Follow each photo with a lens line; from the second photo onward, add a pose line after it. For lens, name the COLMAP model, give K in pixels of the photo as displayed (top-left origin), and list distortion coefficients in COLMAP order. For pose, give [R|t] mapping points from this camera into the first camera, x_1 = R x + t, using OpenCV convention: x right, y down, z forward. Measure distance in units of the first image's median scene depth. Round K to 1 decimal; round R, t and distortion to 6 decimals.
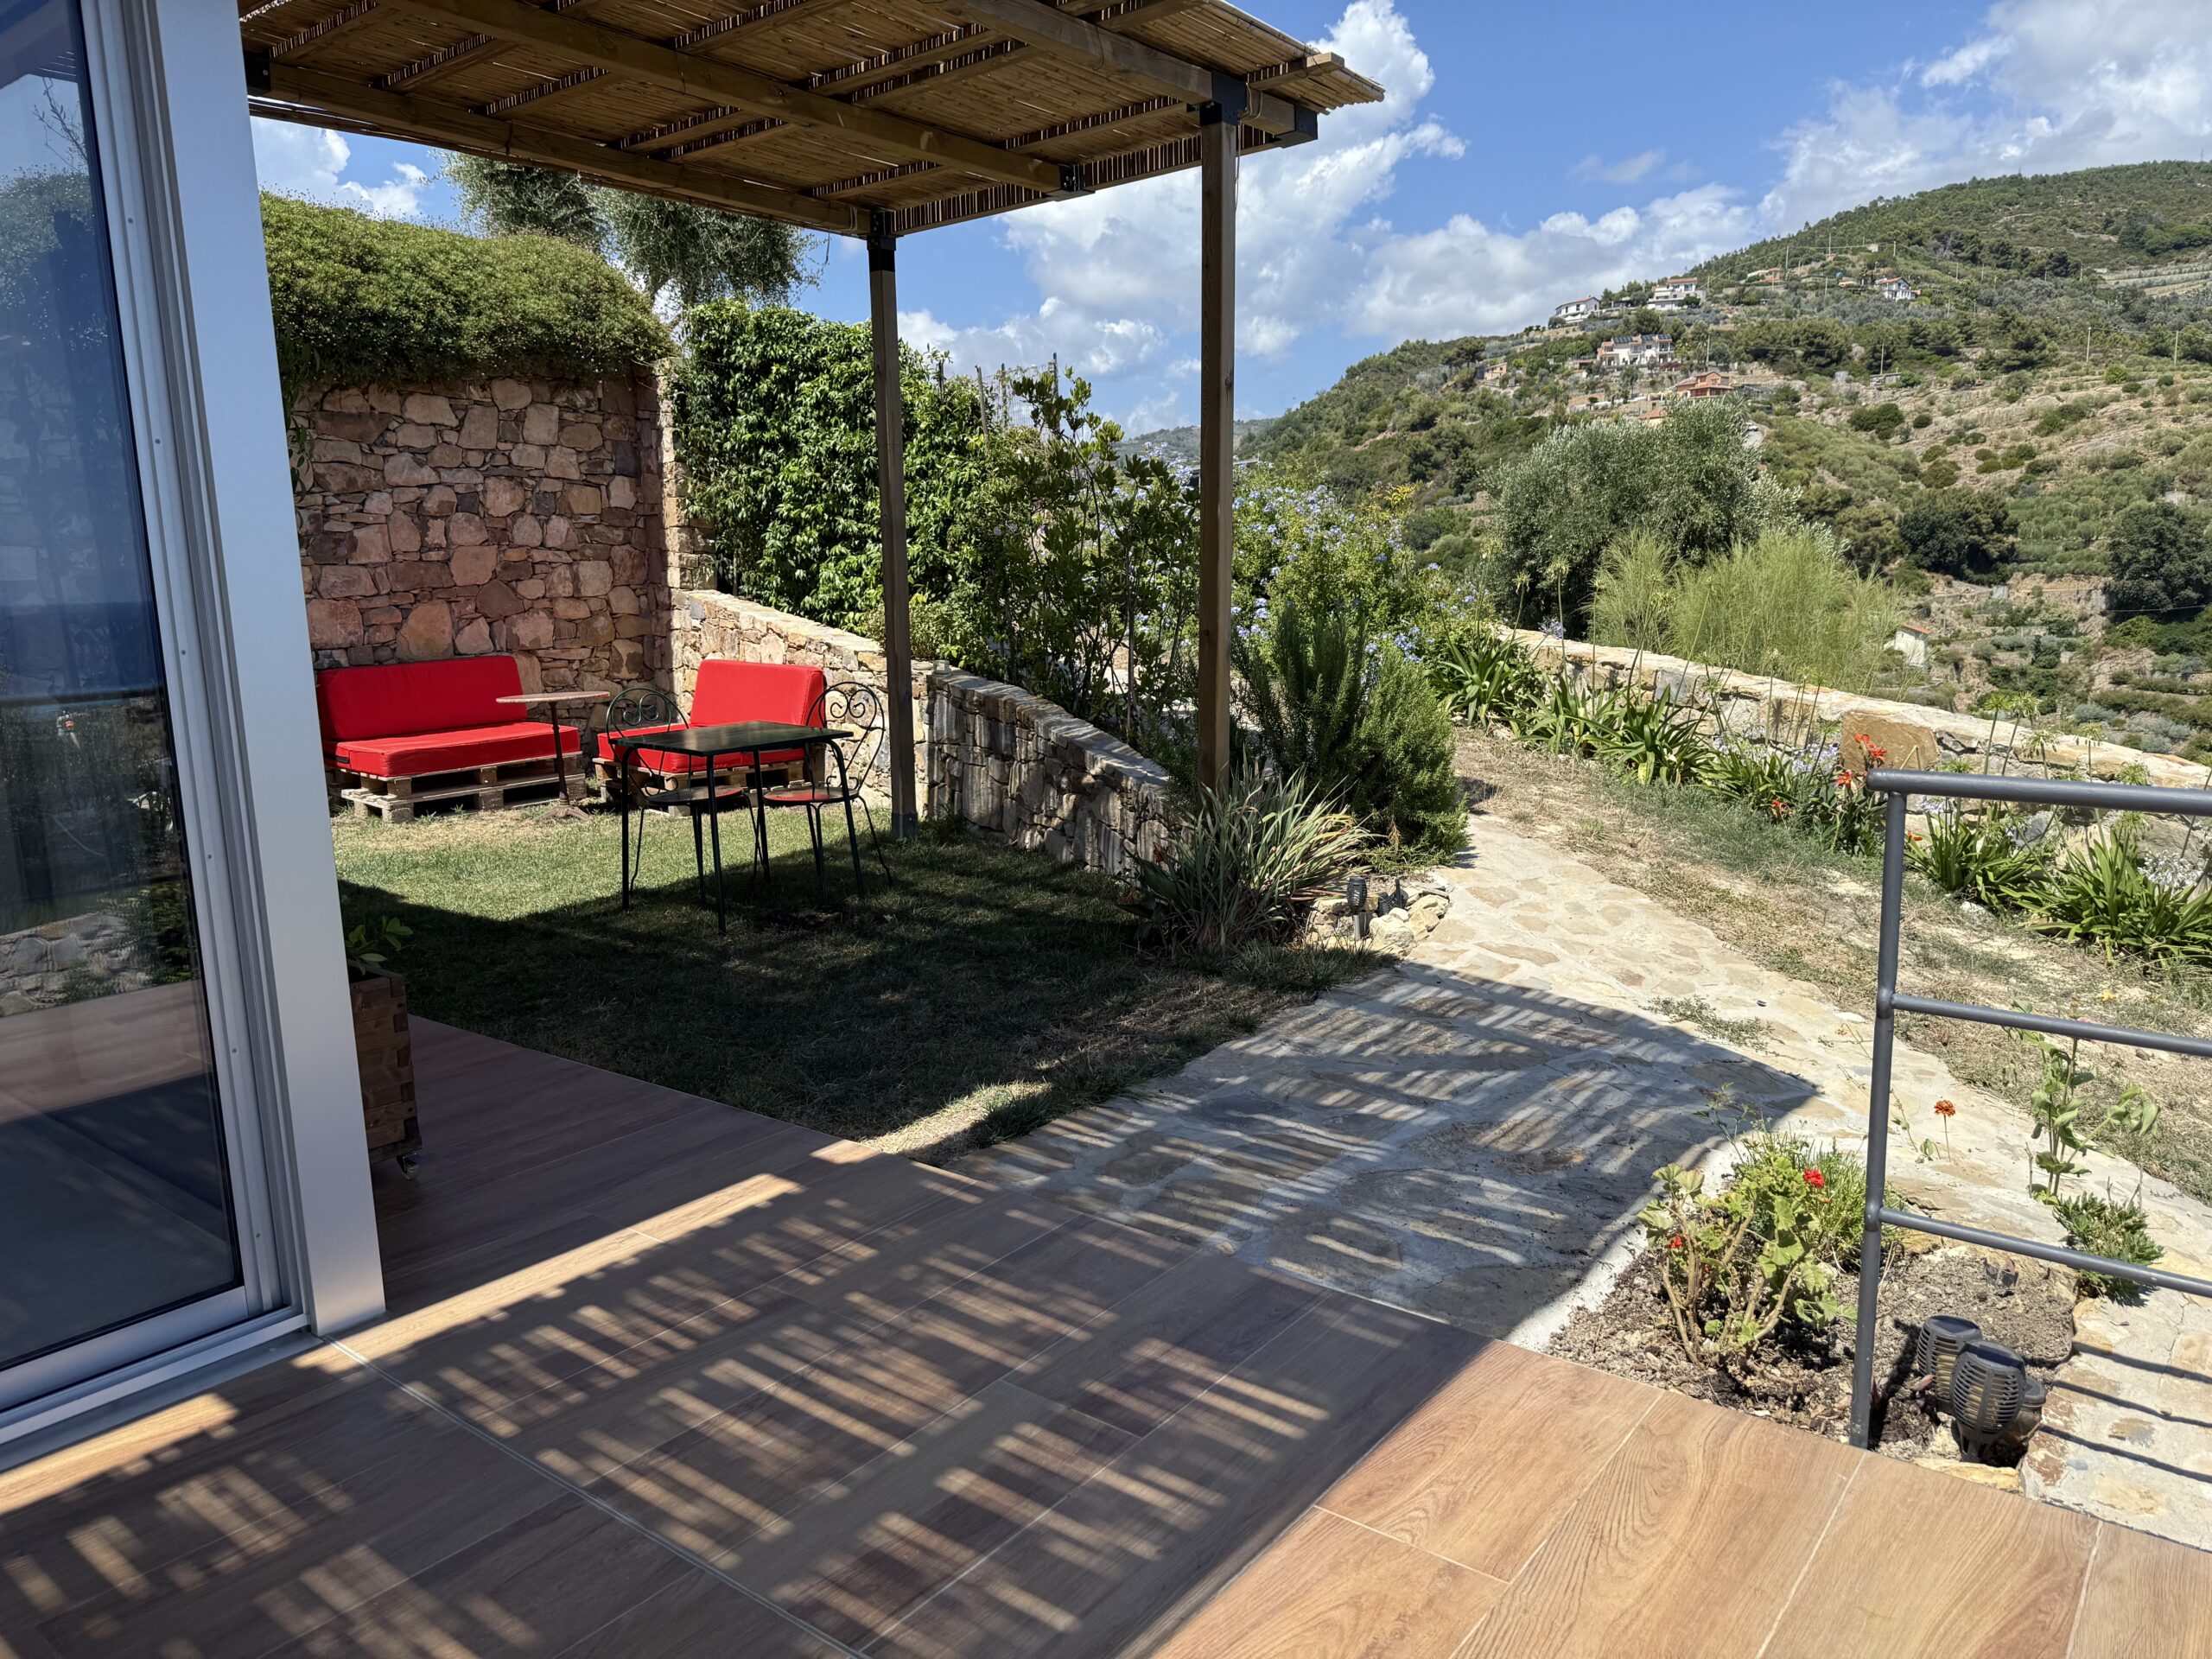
lens RADIAL K [[1546.0, 0, 1106.0], [0, 1546.0, 829.5], [0, 0, 1]] dist [0.005294, -0.031913]
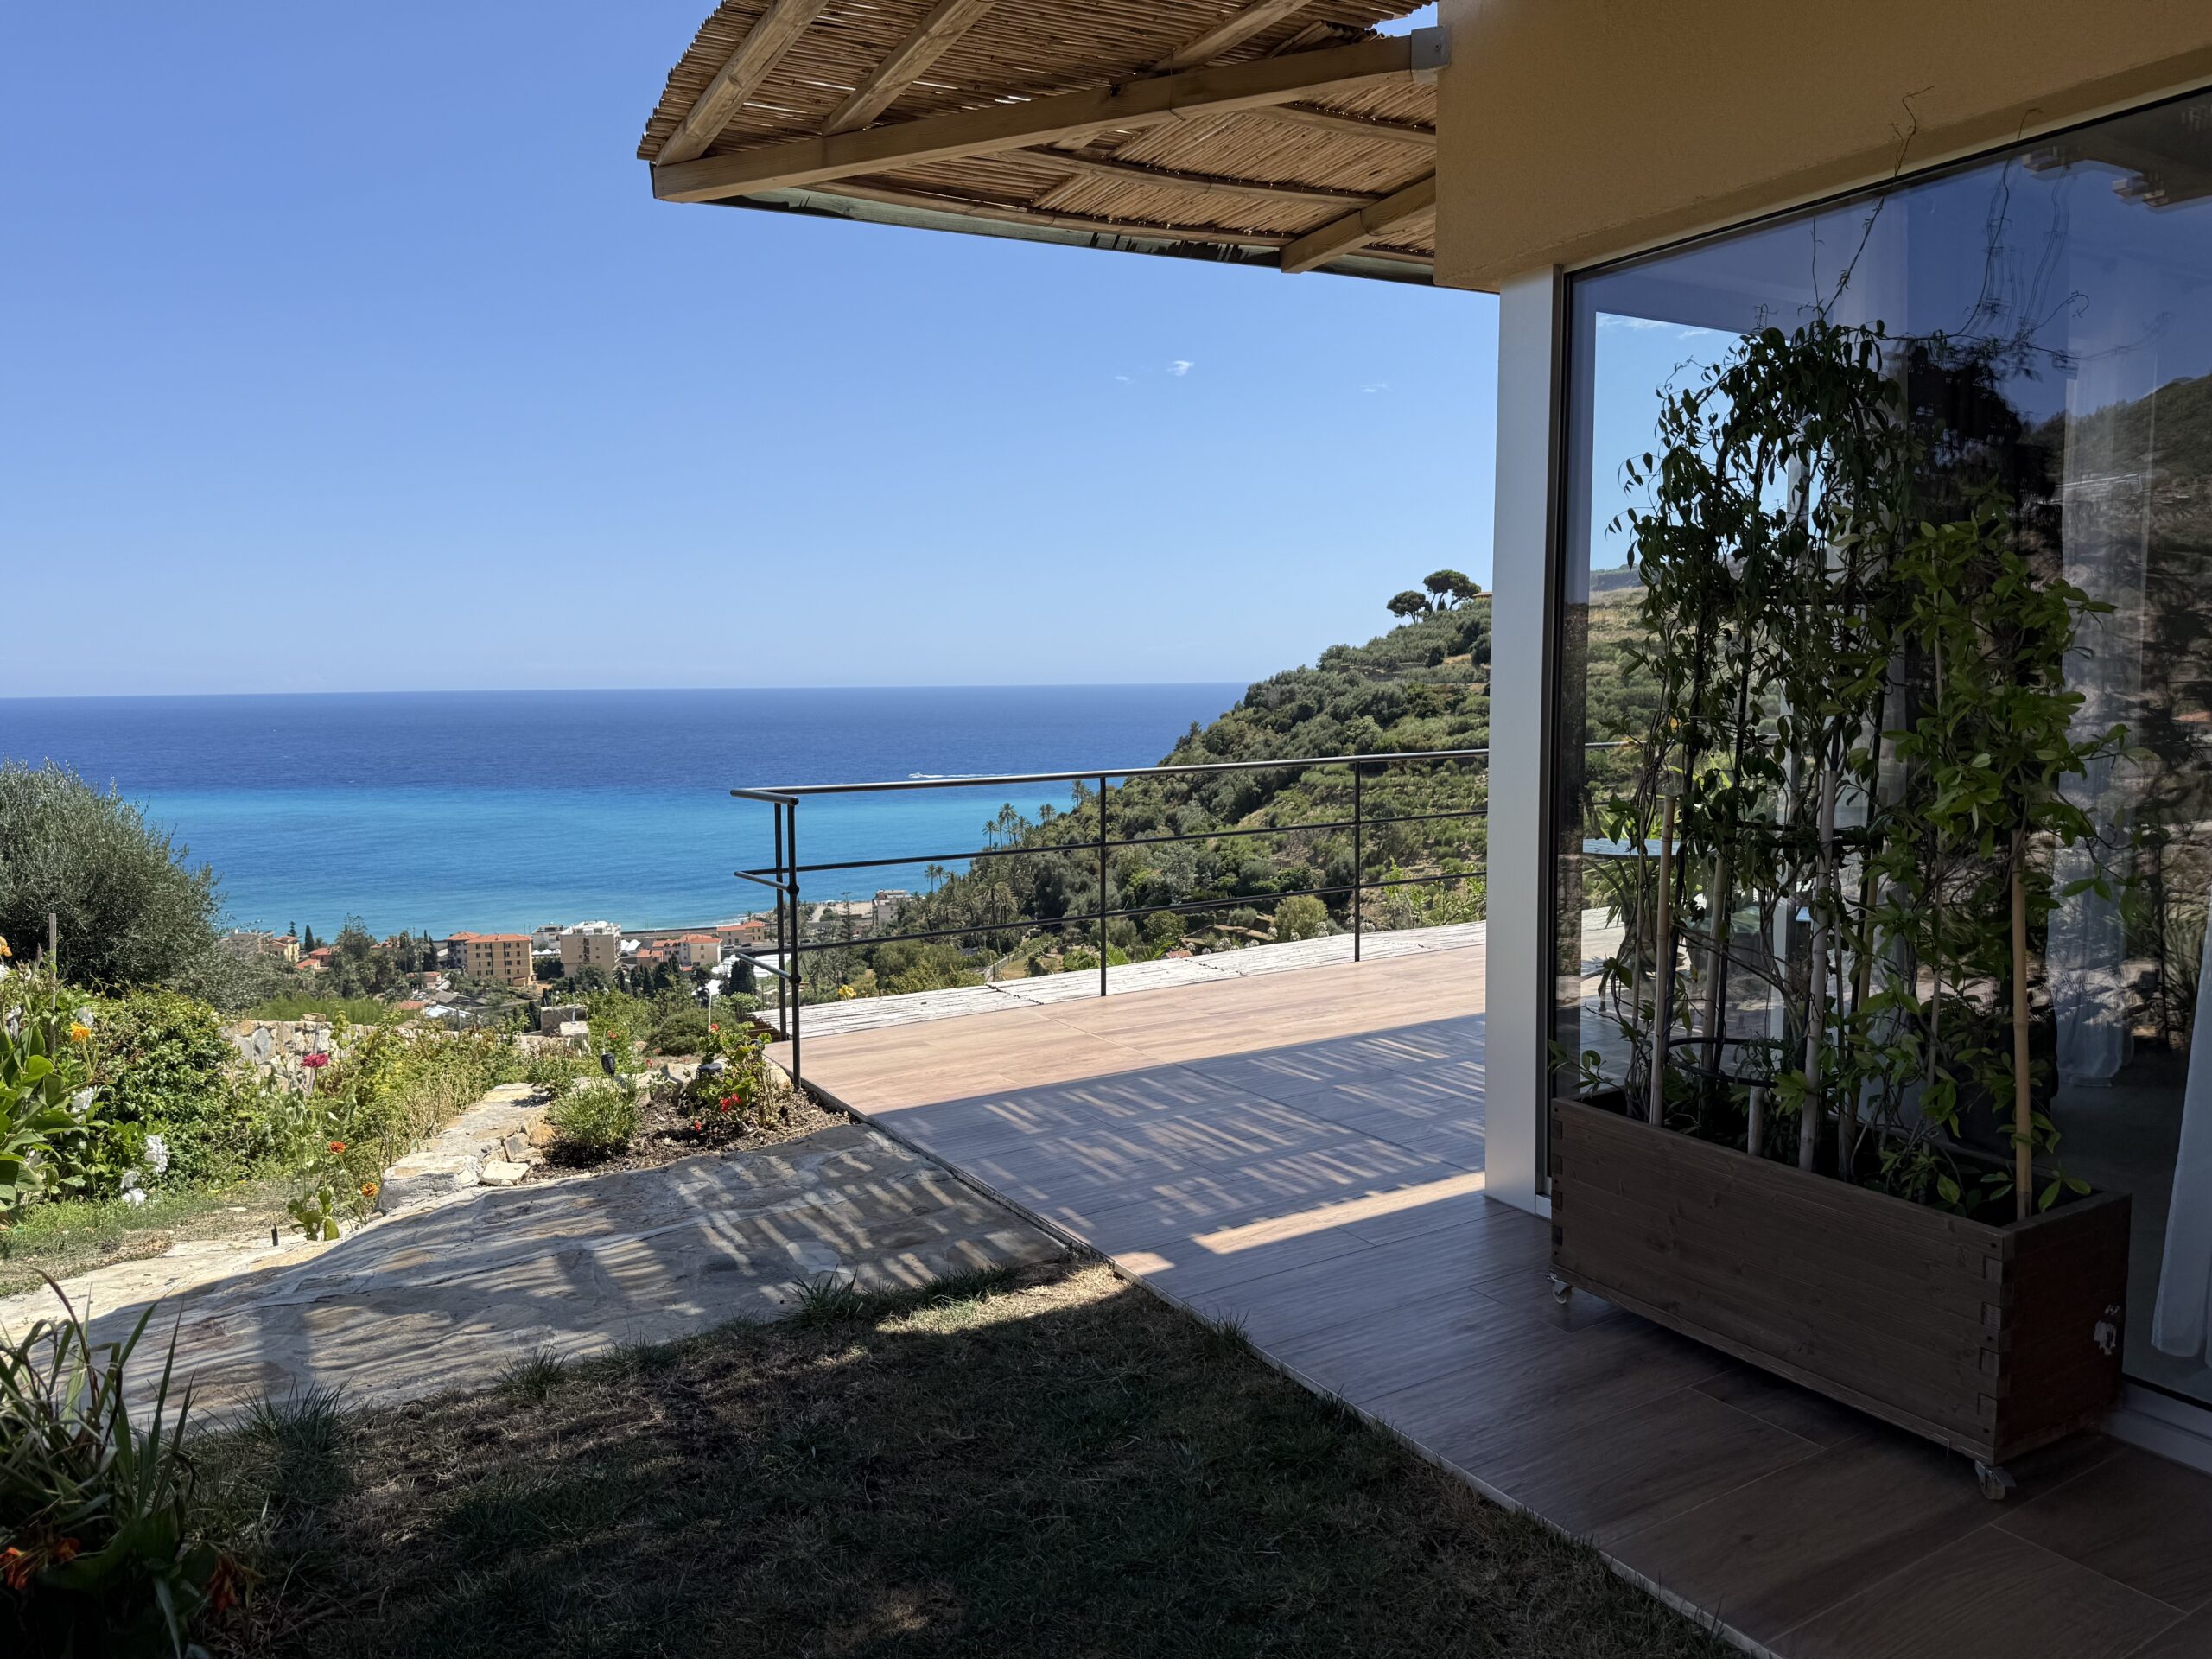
lens RADIAL K [[1546.0, 0, 1106.0], [0, 1546.0, 829.5], [0, 0, 1]] dist [0.005294, -0.031913]
pose [[-0.937619, -0.000186, 0.347664, -0.562034], [0.091116, 0.964915, 0.246247, -0.370500], [-0.335511, 0.262563, -0.904706, 2.069090]]
